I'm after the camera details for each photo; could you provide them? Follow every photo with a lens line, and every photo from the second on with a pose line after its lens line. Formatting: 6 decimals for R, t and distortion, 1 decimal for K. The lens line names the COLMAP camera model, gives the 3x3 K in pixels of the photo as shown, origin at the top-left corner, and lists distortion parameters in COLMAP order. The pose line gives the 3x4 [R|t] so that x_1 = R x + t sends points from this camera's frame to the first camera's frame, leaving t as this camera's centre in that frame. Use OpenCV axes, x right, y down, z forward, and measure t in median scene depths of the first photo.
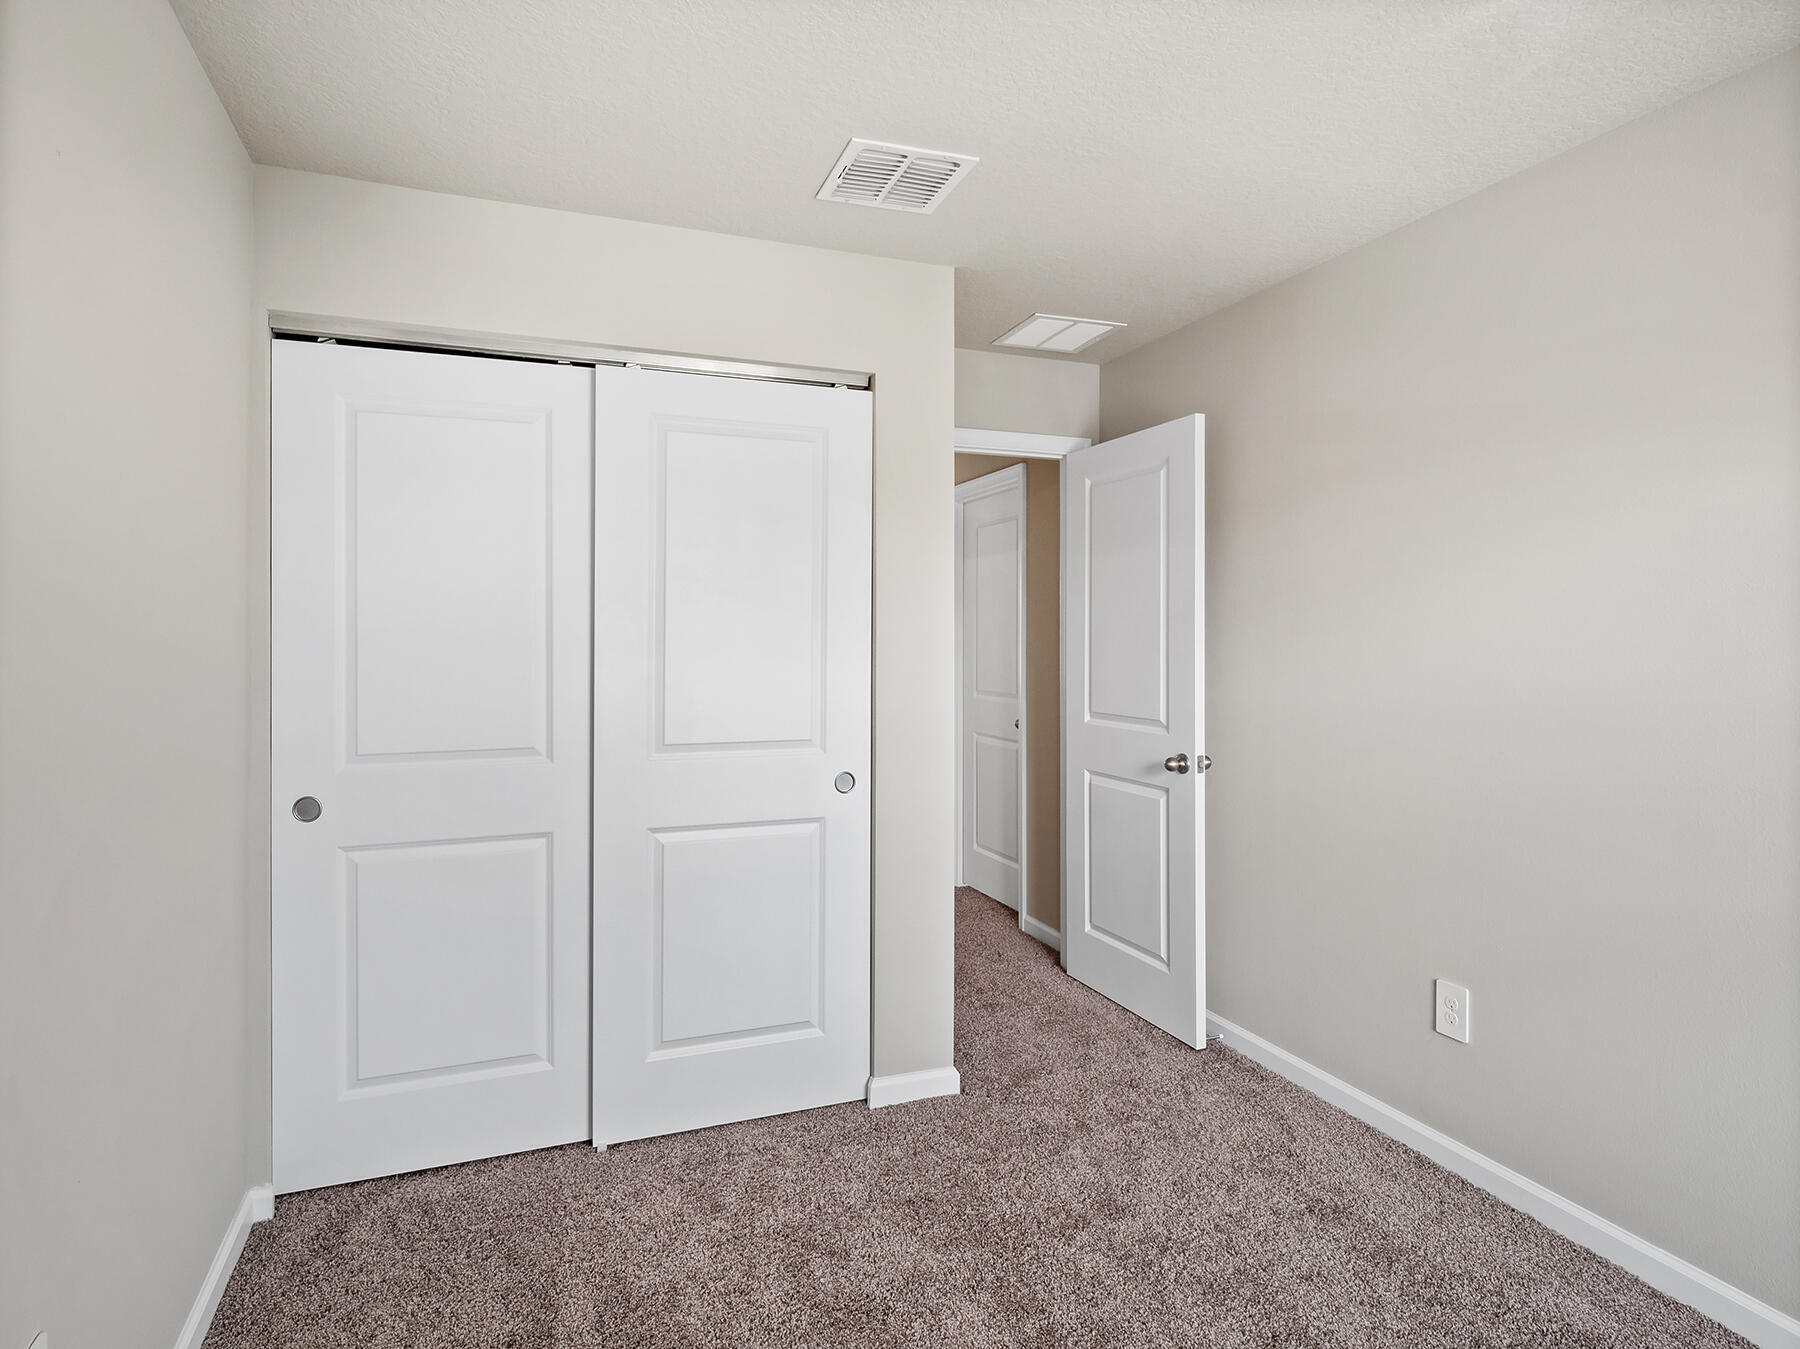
lens RADIAL K [[973.2, 0, 892.8], [0, 973.2, 633.2], [0, 0, 1]] dist [-0.001060, -0.000284]
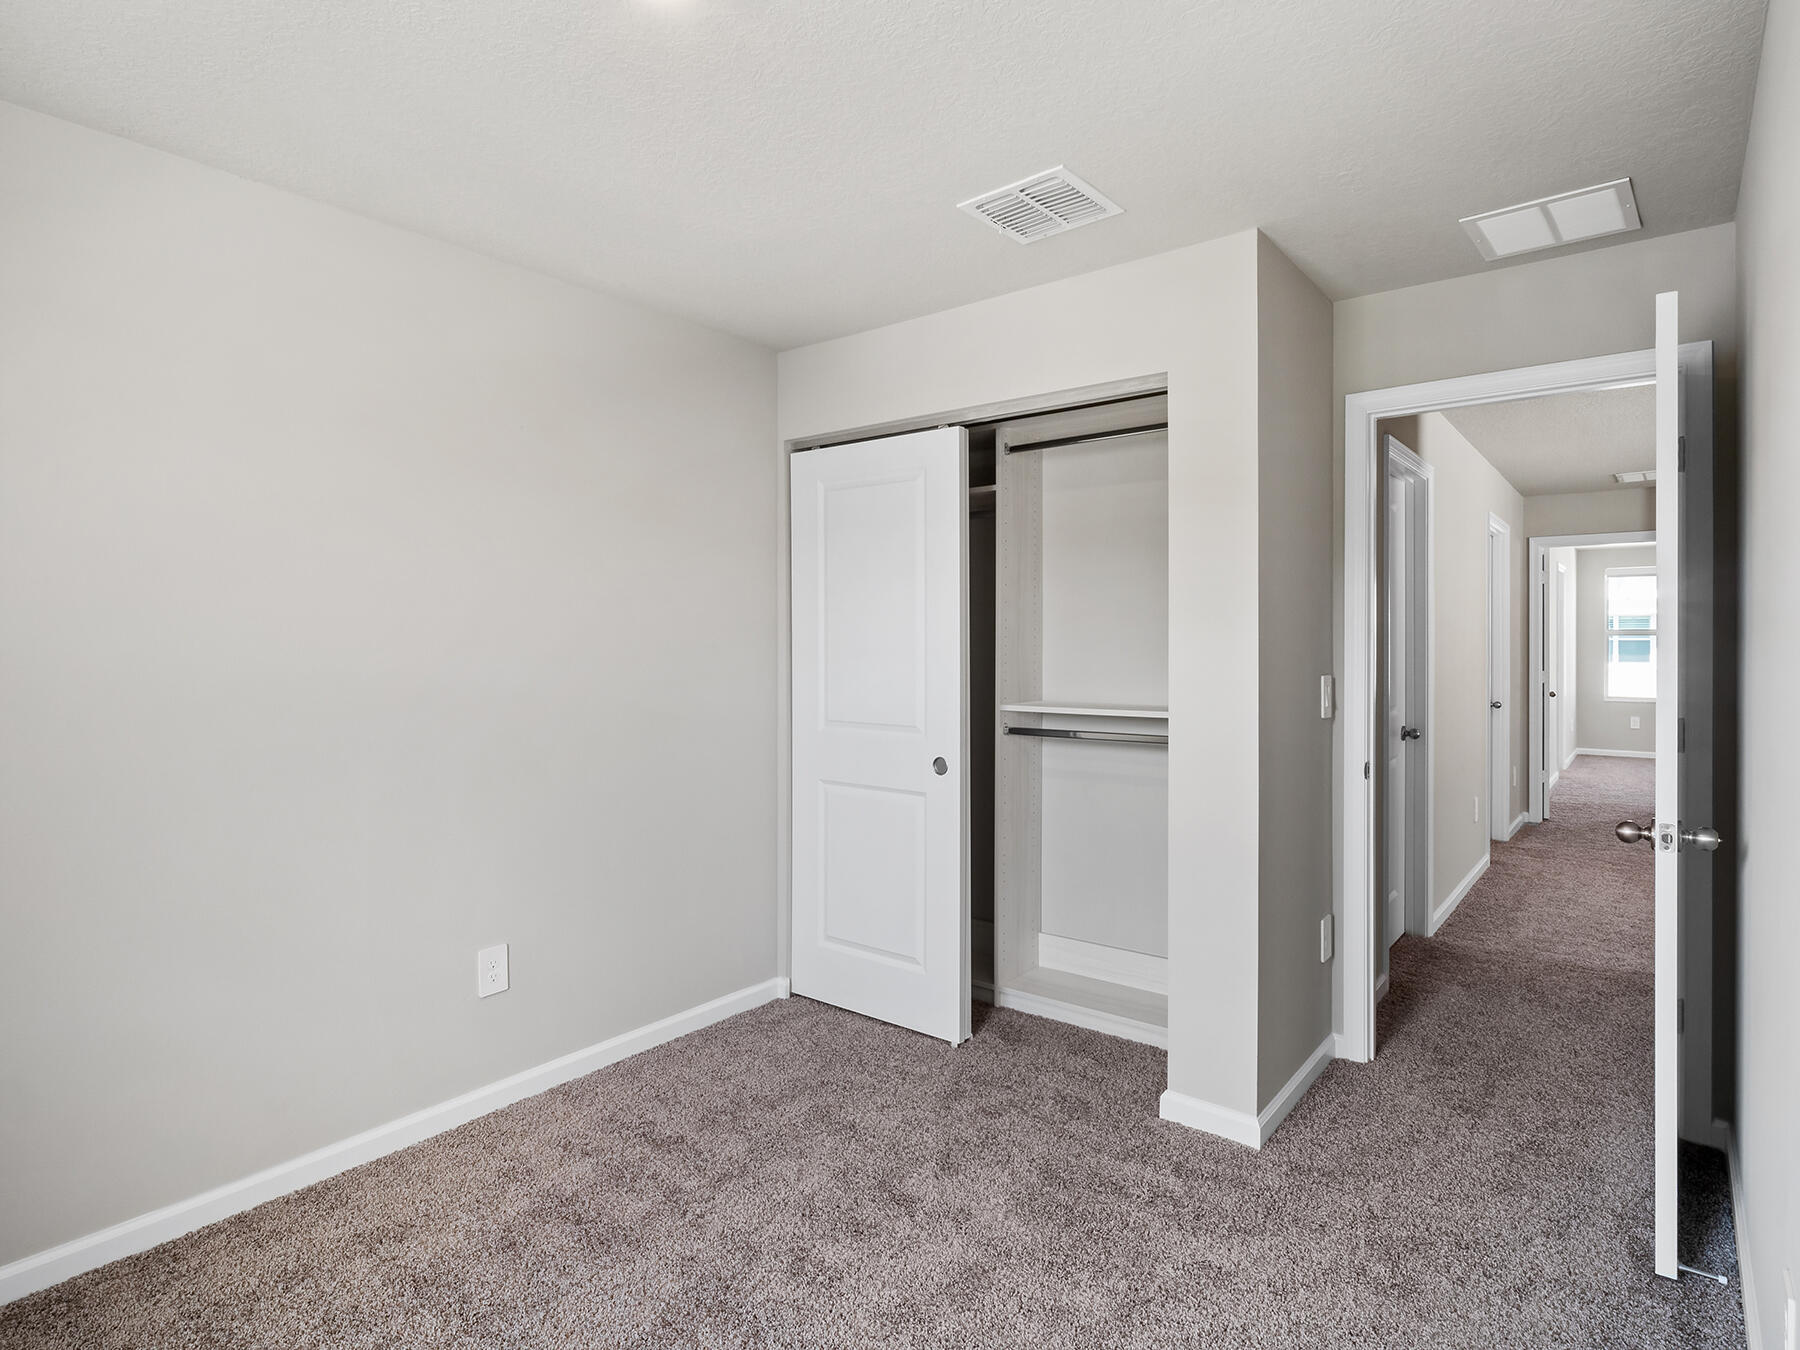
lens RADIAL K [[988.6, 0, 896.6], [0, 988.6, 664.4], [0, 0, 1]] dist [-0.003150, -0.000651]
pose [[0.514857, 0.012207, -0.857189, 0.777523], [0.002517, 0.999873, 0.015751, 0.010083], [0.857273, -0.010268, 0.514760, 0.284309]]
